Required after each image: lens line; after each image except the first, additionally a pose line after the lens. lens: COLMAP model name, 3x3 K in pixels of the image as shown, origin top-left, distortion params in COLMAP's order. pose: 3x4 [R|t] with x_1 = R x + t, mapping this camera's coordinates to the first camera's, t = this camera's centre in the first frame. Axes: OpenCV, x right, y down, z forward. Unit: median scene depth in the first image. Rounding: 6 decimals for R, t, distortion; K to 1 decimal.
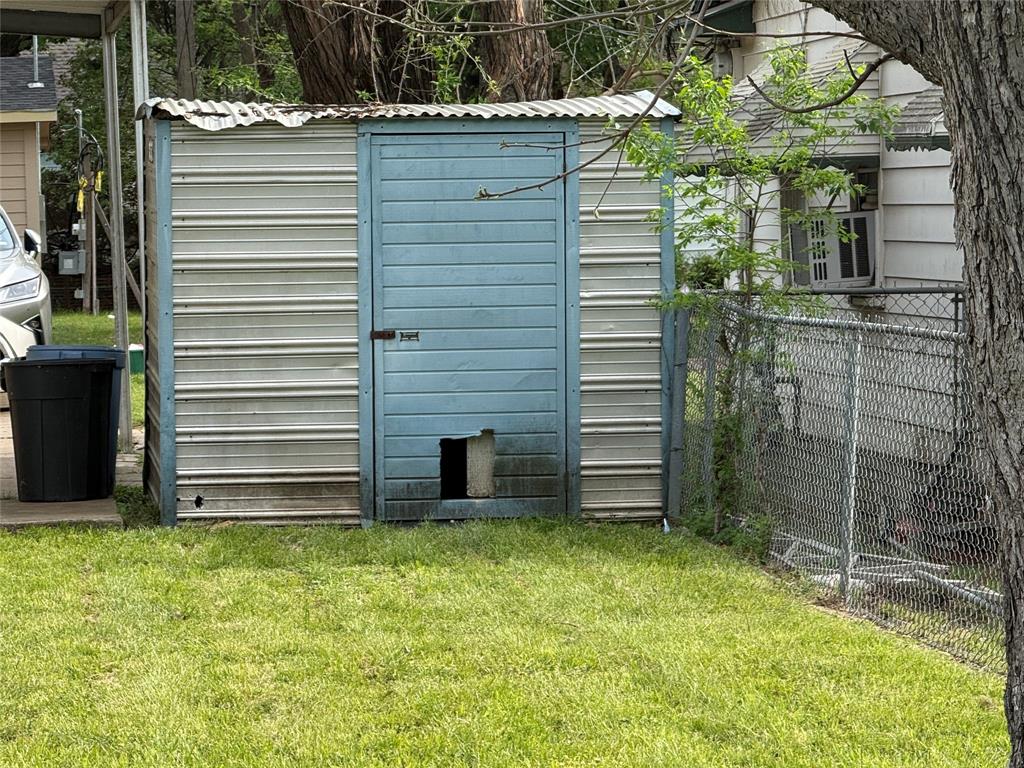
lens RADIAL K [[4277.1, 0, 512.0], [0, 4277.1, 384.0], [0, 0, 1]] dist [-0.032016, -0.280161]
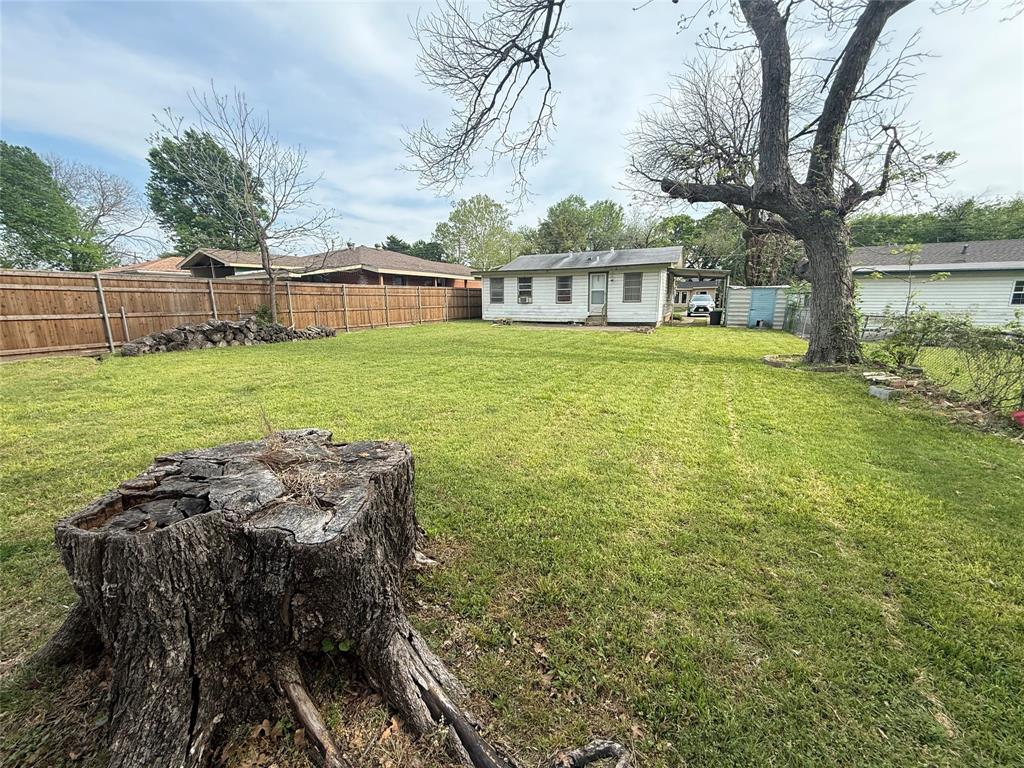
lens RADIAL K [[412.2, 0, 512.0], [0, 412.2, 384.0], [0, 0, 1]] dist [-0.000087, -0.000121]
pose [[0.848474, 0.124549, -0.514373, 0.011172], [-0.036525, 0.983377, 0.177864, 0.007922], [0.527975, -0.132126, 0.838919, -0.128406]]
